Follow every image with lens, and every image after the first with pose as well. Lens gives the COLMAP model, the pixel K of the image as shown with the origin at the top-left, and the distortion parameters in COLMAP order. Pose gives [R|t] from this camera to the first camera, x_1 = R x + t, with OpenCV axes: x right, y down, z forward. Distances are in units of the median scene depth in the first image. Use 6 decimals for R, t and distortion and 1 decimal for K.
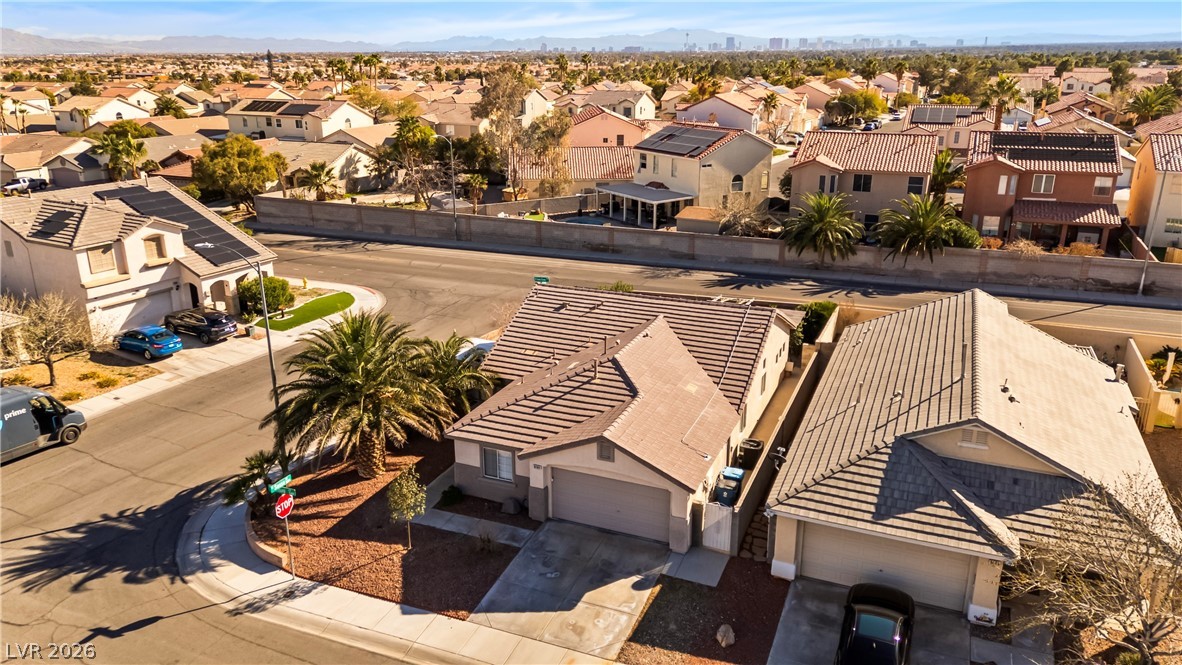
lens RADIAL K [[868.3, 0, 591.0], [0, 868.3, 332.5], [0, 0, 1]] dist [0.101027, -0.109500]
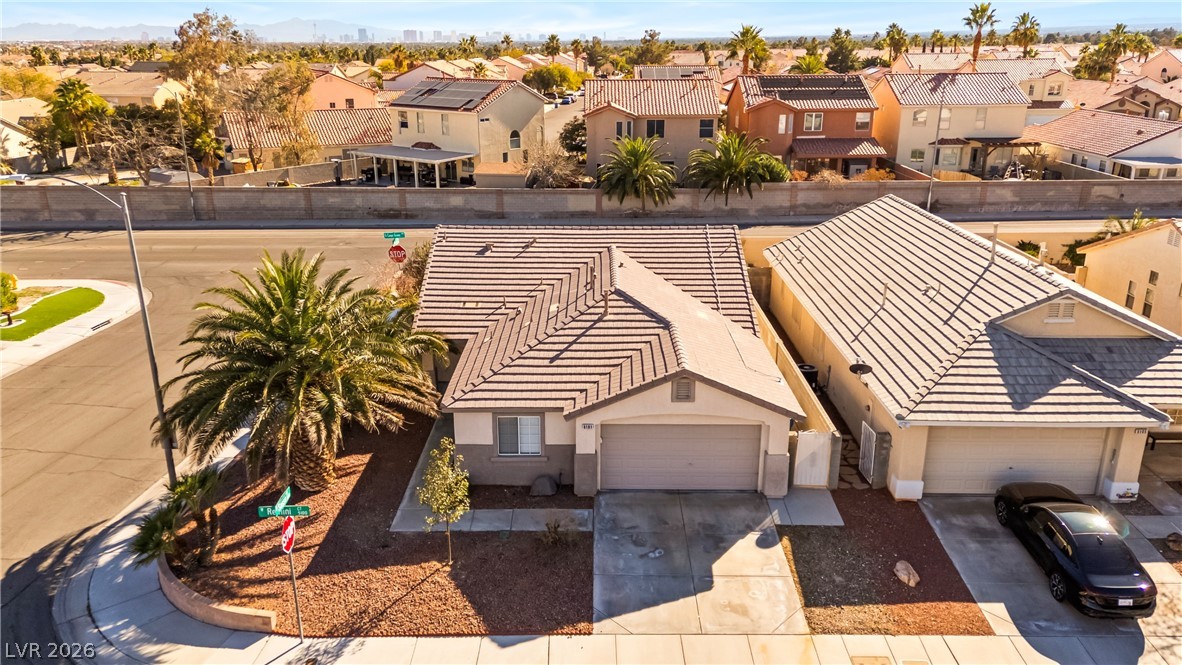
lens RADIAL K [[885.1, 0, 594.9], [0, 885.1, 332.9], [0, 0, 1]] dist [0.104951, -0.117845]
pose [[0.923962, -0.120936, 0.362861, -0.284450], [0.120176, 0.992444, 0.024759, 0.045212], [-0.363114, 0.020731, 0.931514, 0.223098]]
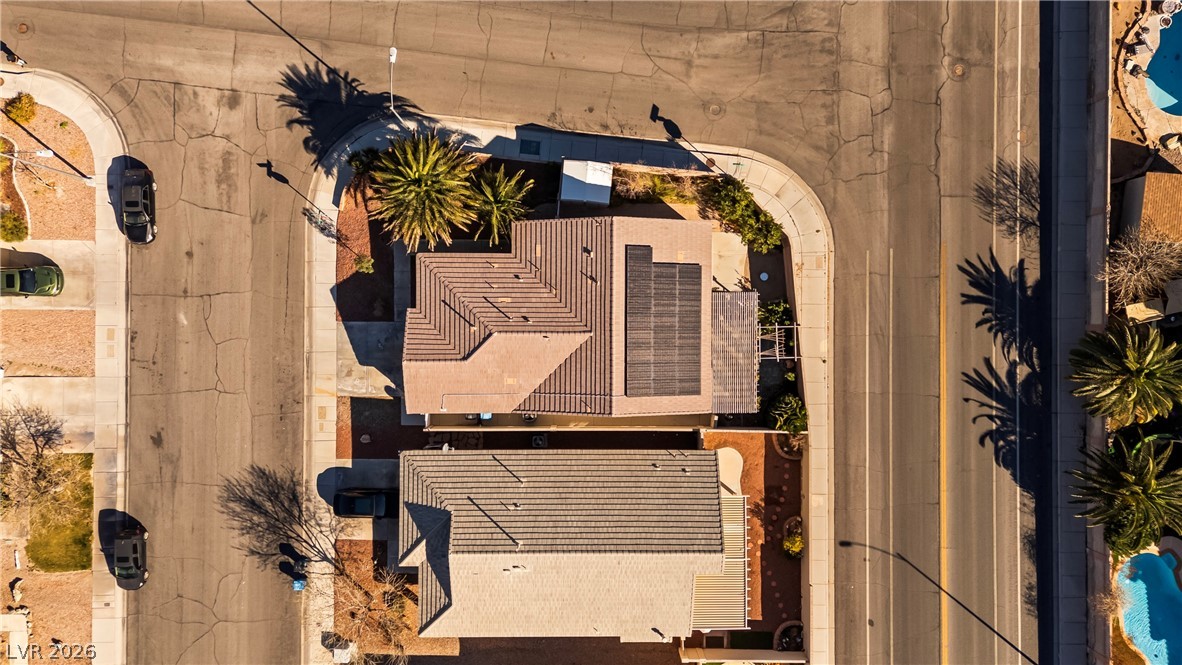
lens RADIAL K [[868.3, 0, 591.0], [0, 868.3, 332.5], [0, 0, 1]] dist [0.101027, -0.109500]
pose [[0.381878, 0.924126, 0.012658, 0.067956], [-0.298168, 0.110226, 0.948128, -1.389034], [0.874794, -0.365843, 0.317638, 0.637849]]
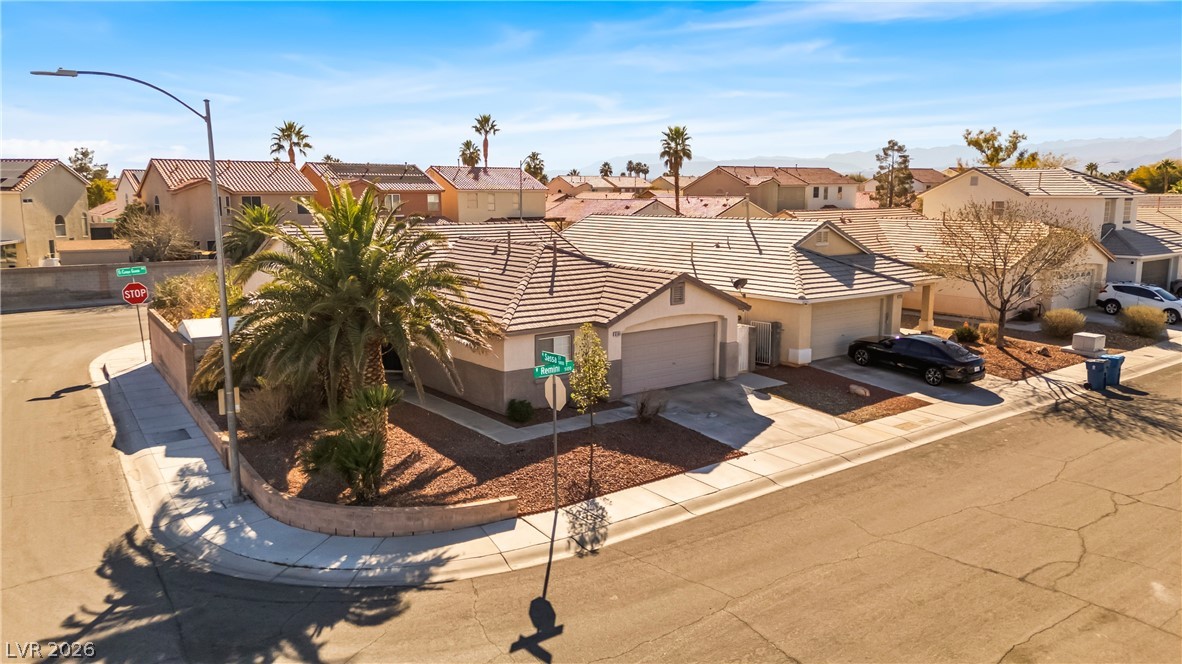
lens RADIAL K [[872.4, 0, 595.9], [0, 872.4, 334.5], [0, 0, 1]] dist [0.101370, -0.109080]
pose [[0.490000, -0.143173, 0.859885, -0.714513], [0.272769, 0.962068, 0.004751, 0.124059], [-0.827948, 0.232222, 0.510466, 0.484490]]
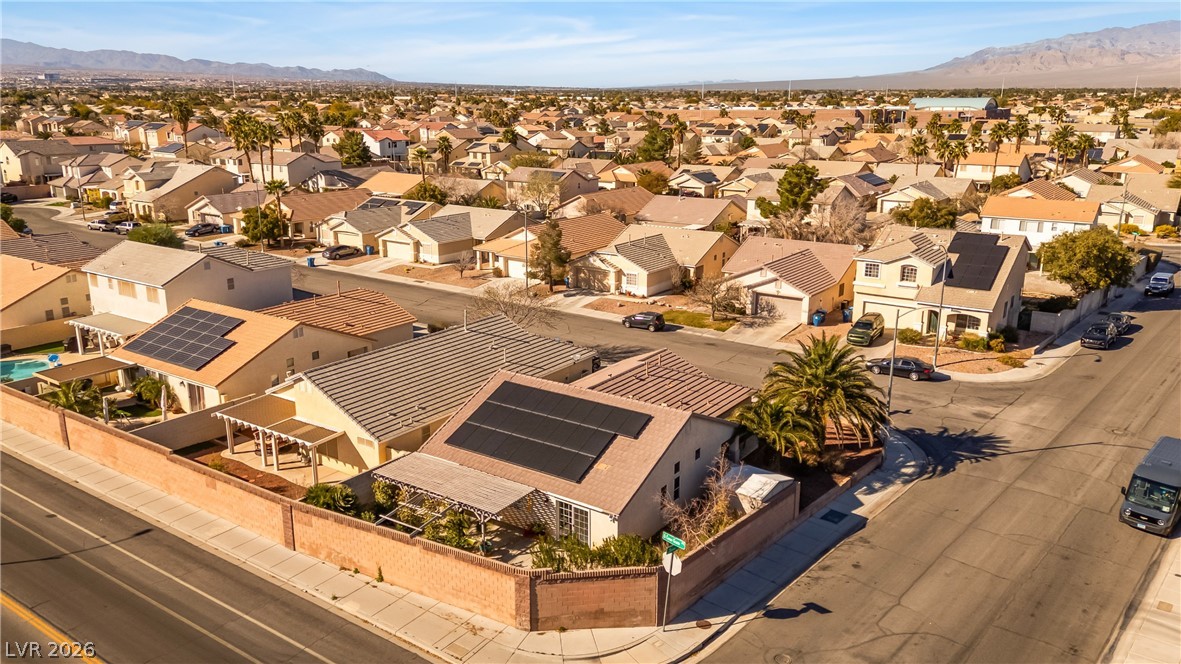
lens RADIAL K [[884.3, 0, 594.4], [0, 884.3, 332.4], [0, 0, 1]] dist [0.104951, -0.117845]
pose [[-0.977848, -0.054930, 0.201980, -0.178109], [0.064674, 0.838450, 0.541127, -0.787150], [-0.199074, 0.542203, -0.816324, 2.102100]]
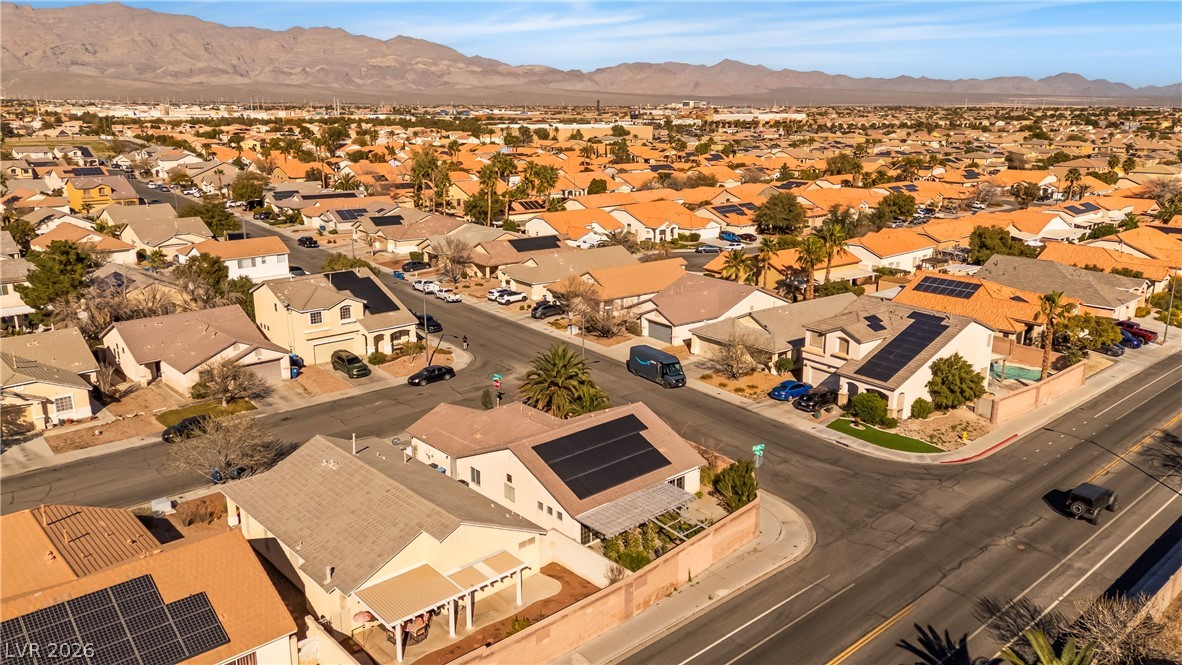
lens RADIAL K [[868.3, 0, 591.0], [0, 868.3, 332.5], [0, 0, 1]] dist [0.101027, -0.109500]
pose [[-0.425447, 0.232205, -0.874686, 1.452179], [-0.280790, 0.884952, 0.371506, -0.808032], [0.860321, 0.403660, -0.311299, 1.590541]]
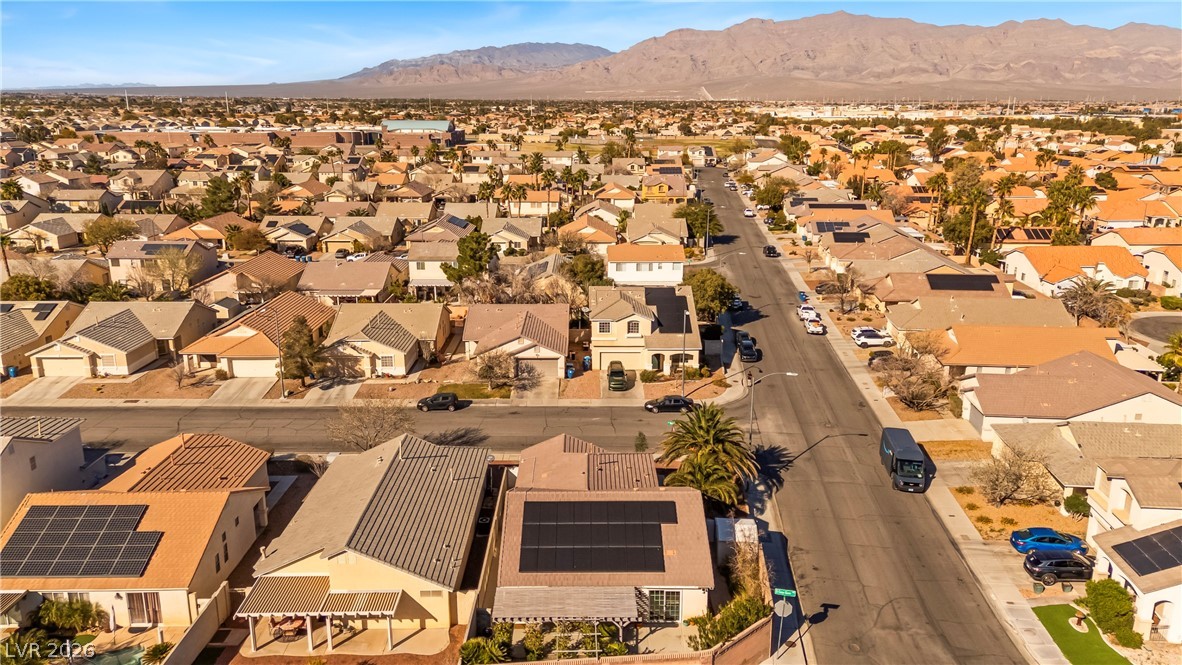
lens RADIAL K [[858.5, 0, 595.5], [0, 858.5, 334.2], [0, 0, 1]] dist [0.103500, -0.106039]
pose [[-0.919410, 0.103041, -0.379563, 0.617856], [-0.122388, 0.842198, 0.525094, -1.042341], [0.373773, 0.529230, -0.761714, 2.102535]]
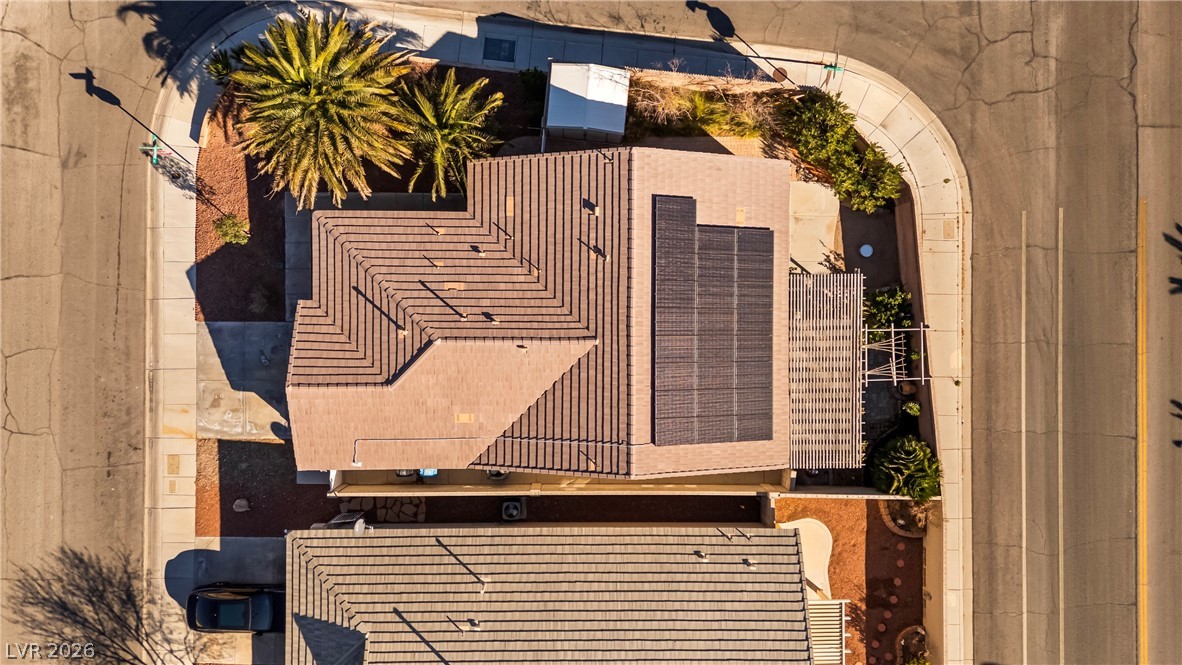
lens RADIAL K [[862.9, 0, 591.0], [0, 862.9, 332.5], [0, 0, 1]] dist [0.042157, -0.003705]
pose [[0.382313, 0.923915, 0.014765, 0.065135], [-0.302720, 0.110135, 0.946695, -0.842448], [0.873039, -0.366404, 0.321793, 0.815077]]
